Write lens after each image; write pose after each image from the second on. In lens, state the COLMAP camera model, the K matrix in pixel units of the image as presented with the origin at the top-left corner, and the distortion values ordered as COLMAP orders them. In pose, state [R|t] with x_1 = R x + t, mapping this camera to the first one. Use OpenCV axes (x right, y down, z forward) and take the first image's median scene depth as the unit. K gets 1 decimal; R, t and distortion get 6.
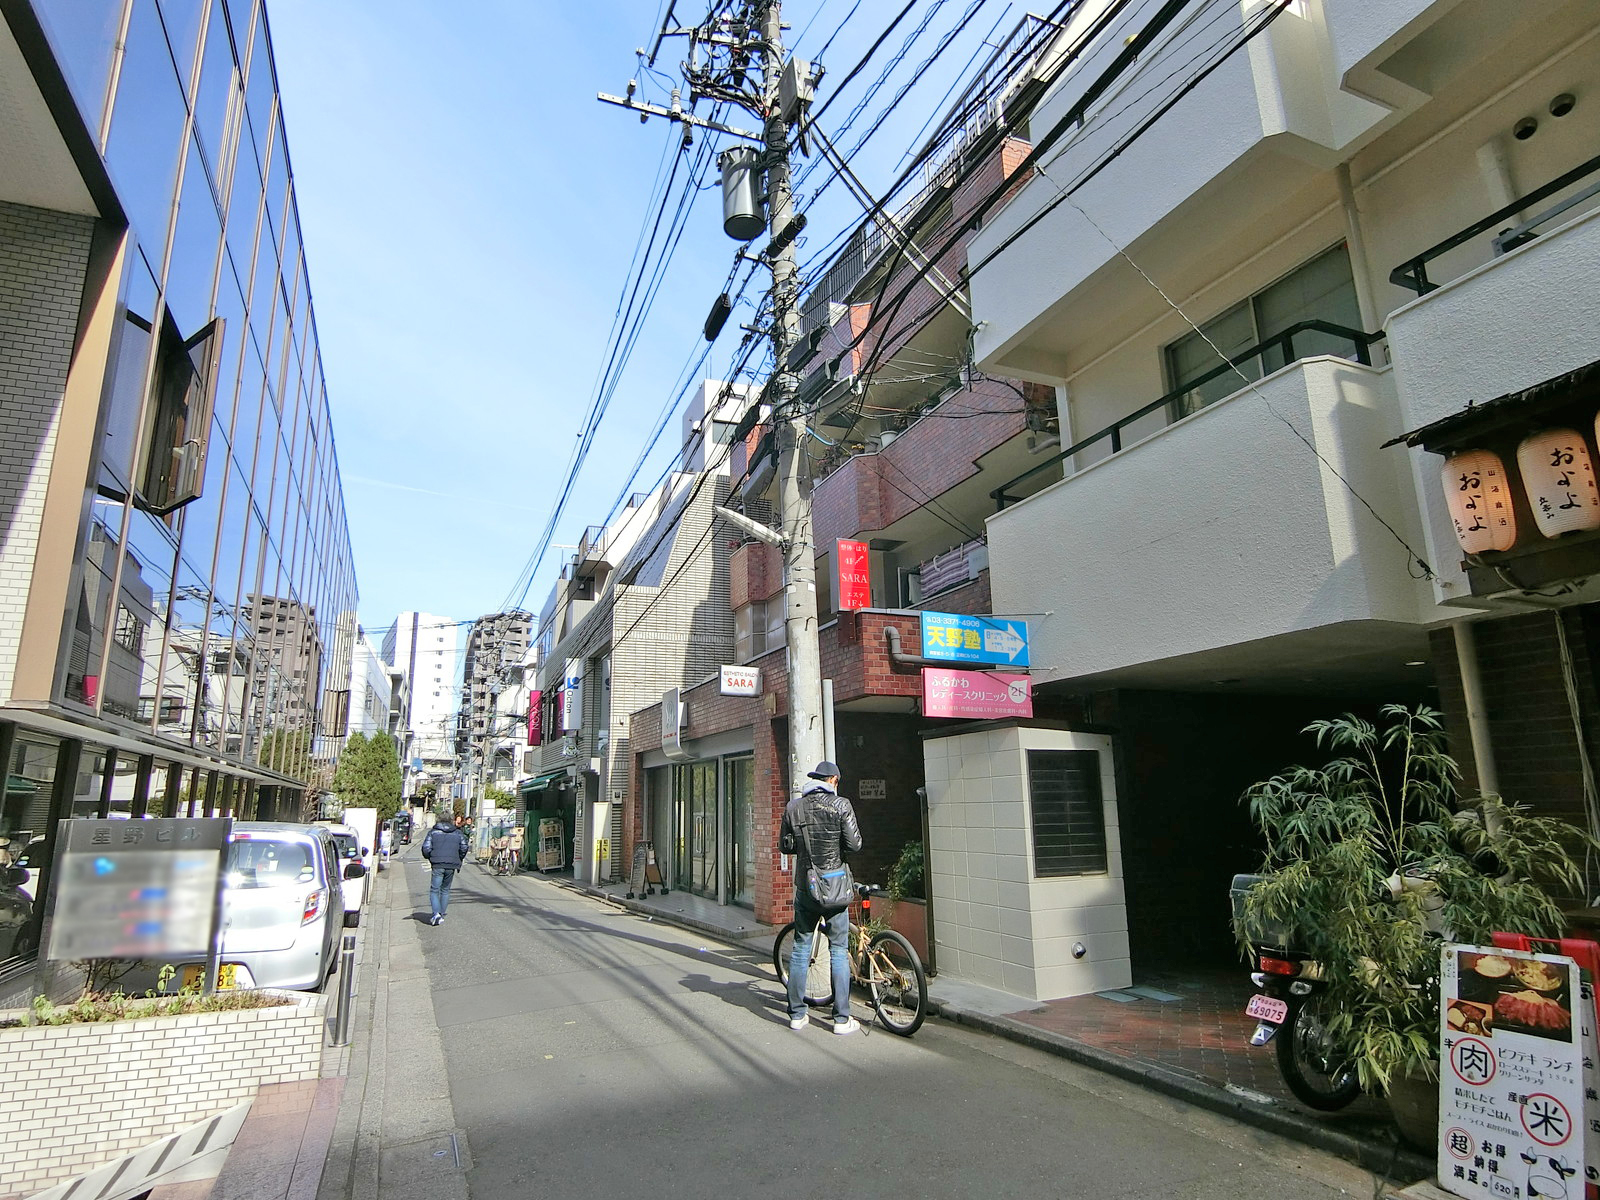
lens RADIAL K [[875.7, 0, 792.3], [0, 875.7, 603.7], [0, 0, 1]] dist [-0.008299, 0.000081]
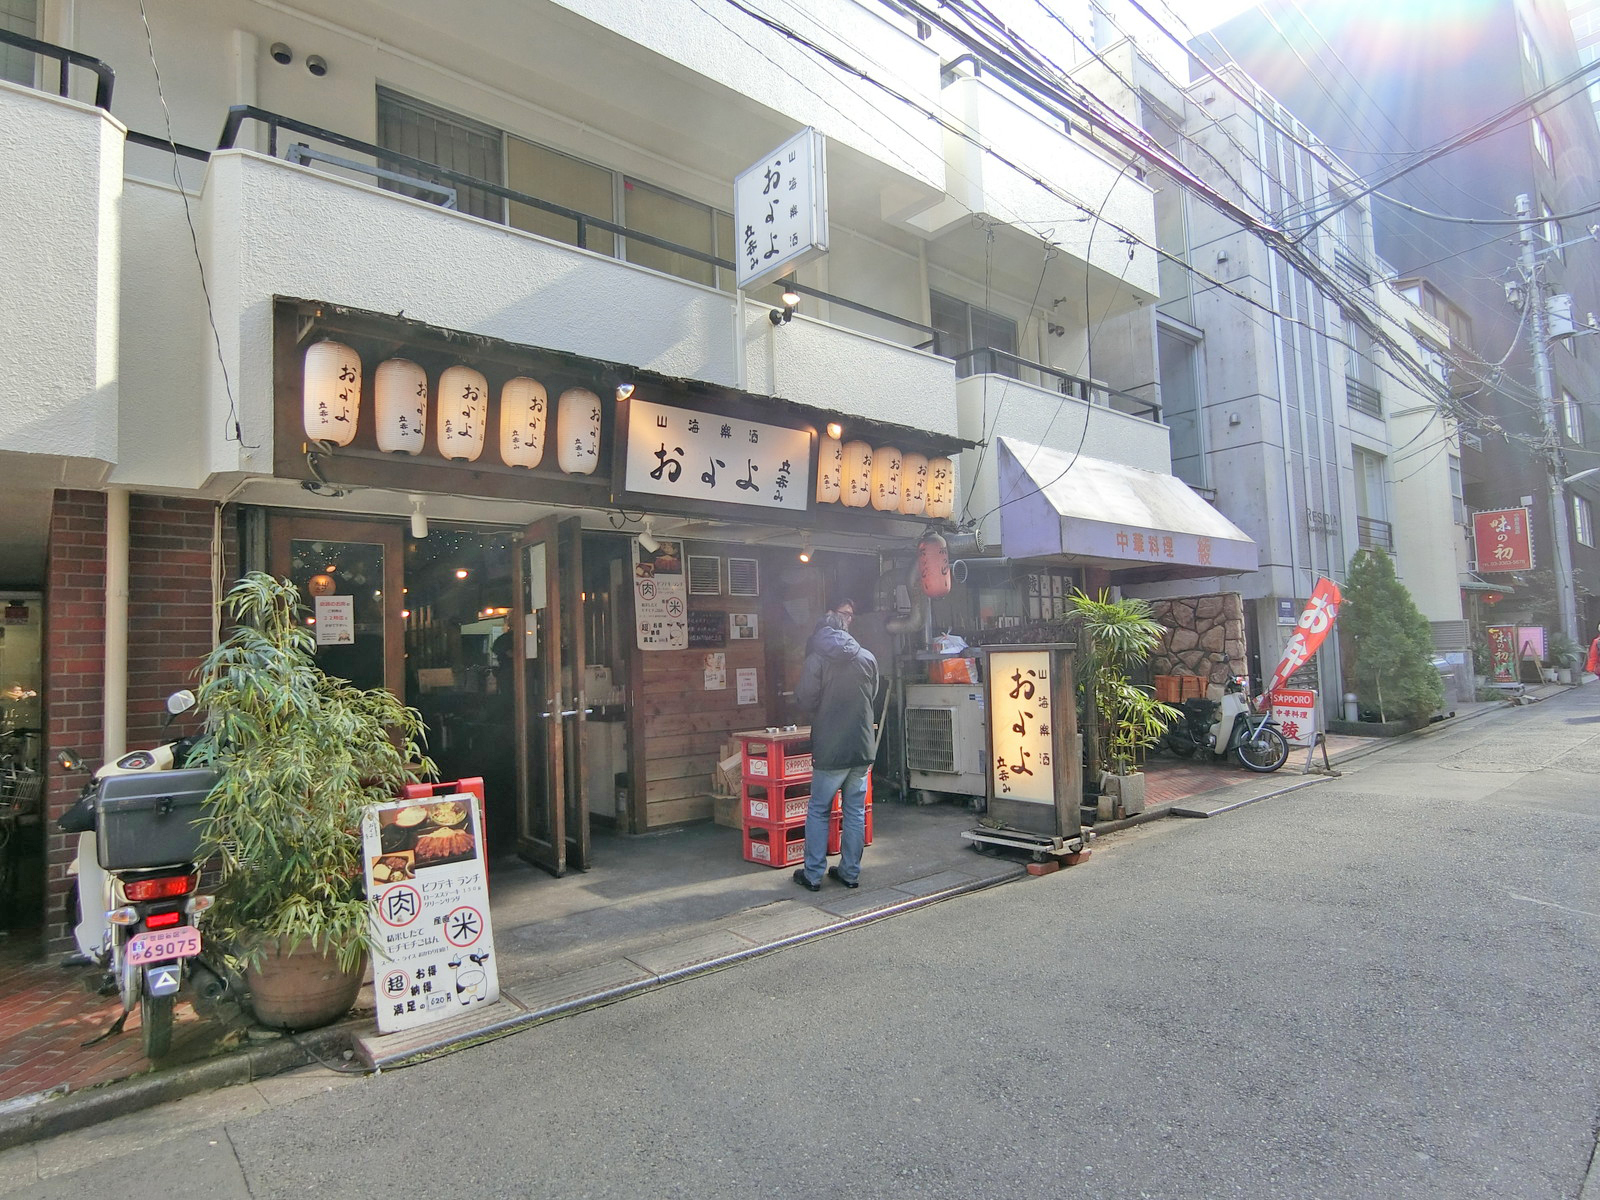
lens RADIAL K [[875.7, 0, 794.0], [0, 875.7, 599.0], [0, 0, 1]] dist [-0.008299, 0.000081]
pose [[-0.294657, 0.100666, 0.950286, -0.431194], [-0.171686, 0.972678, -0.156273, 0.241053], [-0.940054, -0.209198, -0.269323, 0.911291]]
